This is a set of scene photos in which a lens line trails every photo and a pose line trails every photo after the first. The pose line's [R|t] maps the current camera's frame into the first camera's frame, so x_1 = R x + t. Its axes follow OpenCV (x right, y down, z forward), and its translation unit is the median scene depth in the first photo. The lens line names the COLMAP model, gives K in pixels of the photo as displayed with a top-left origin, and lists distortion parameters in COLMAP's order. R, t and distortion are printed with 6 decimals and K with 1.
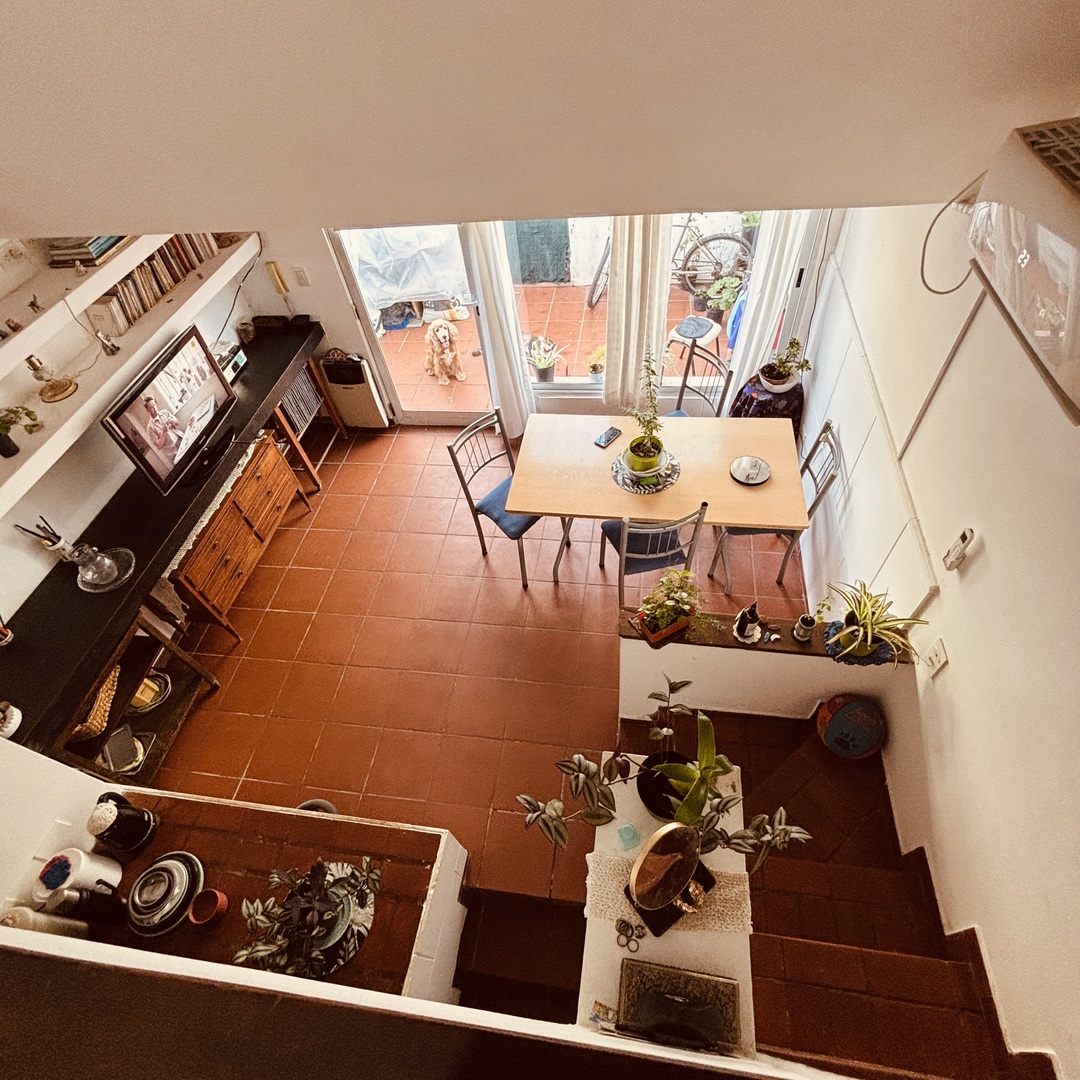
lens RADIAL K [[583.4, 0, 534.8], [0, 583.4, 536.4], [0, 0, 1]] dist [0.014688, -0.000365]
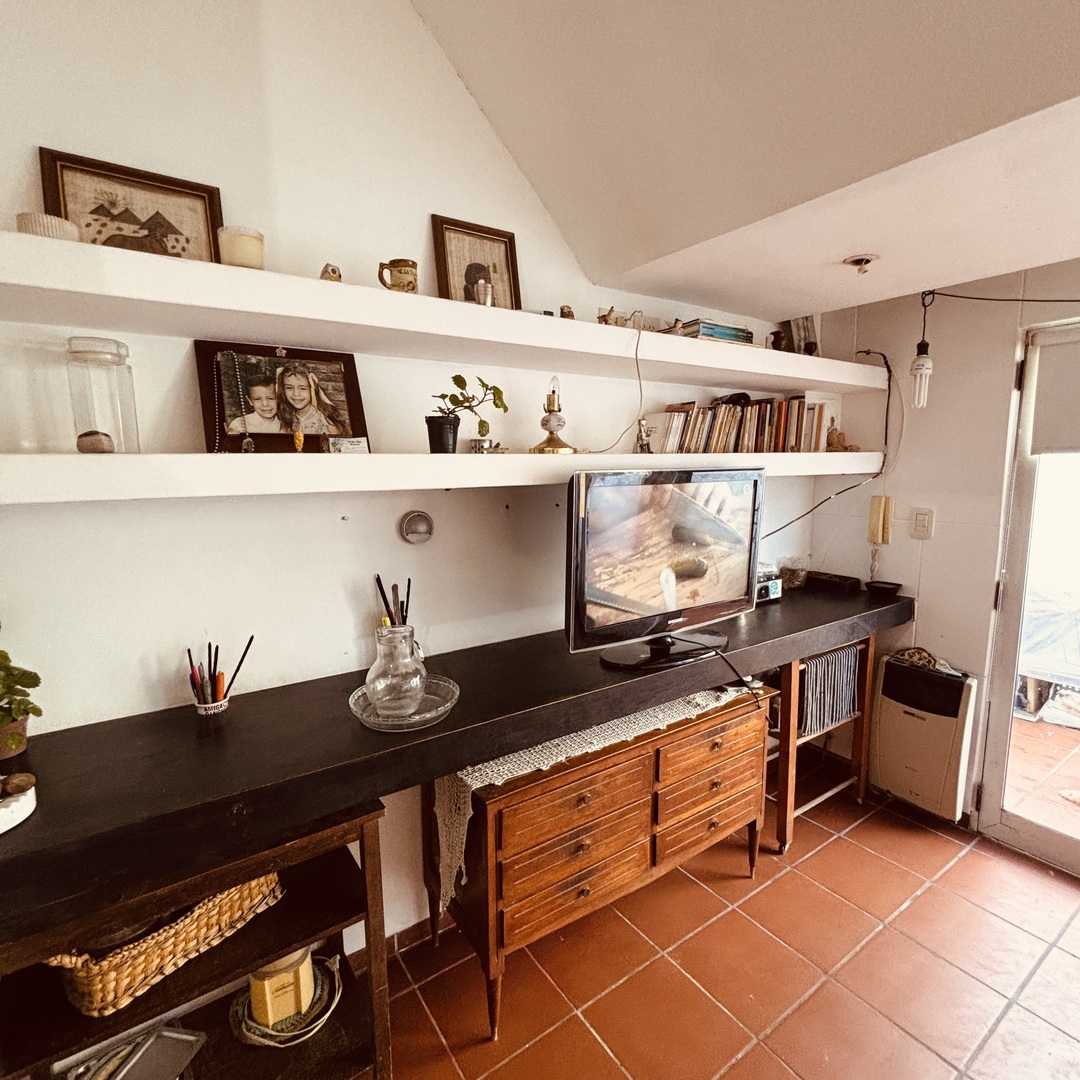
lens RADIAL K [[583.7, 0, 543.5], [0, 583.7, 543.6], [0, 0, 1]] dist [-0.039797, 0.023219]
pose [[0.680168, 0.190473, -0.707878, -0.256816], [-0.600948, 0.697884, -0.389640, 0.069040], [0.419801, 0.690419, 0.589143, 0.532059]]
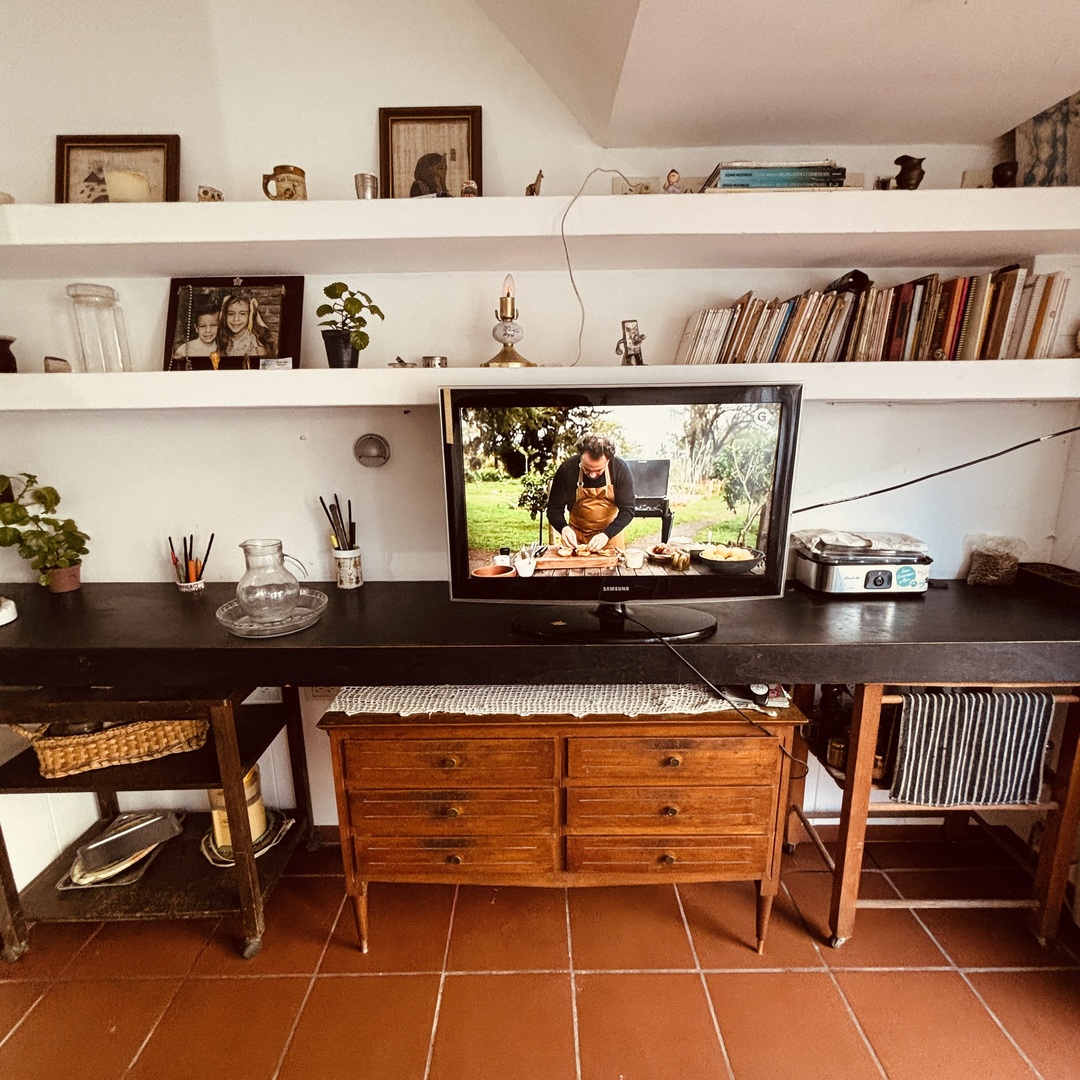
lens RADIAL K [[583.7, 0, 543.5], [0, 583.7, 543.6], [0, 0, 1]] dist [-0.039797, 0.023219]
pose [[0.153068, 0.316191, -0.936266, -0.176413], [-0.766473, 0.636013, 0.089482, -0.169369], [0.623771, 0.703925, 0.339705, 0.744460]]
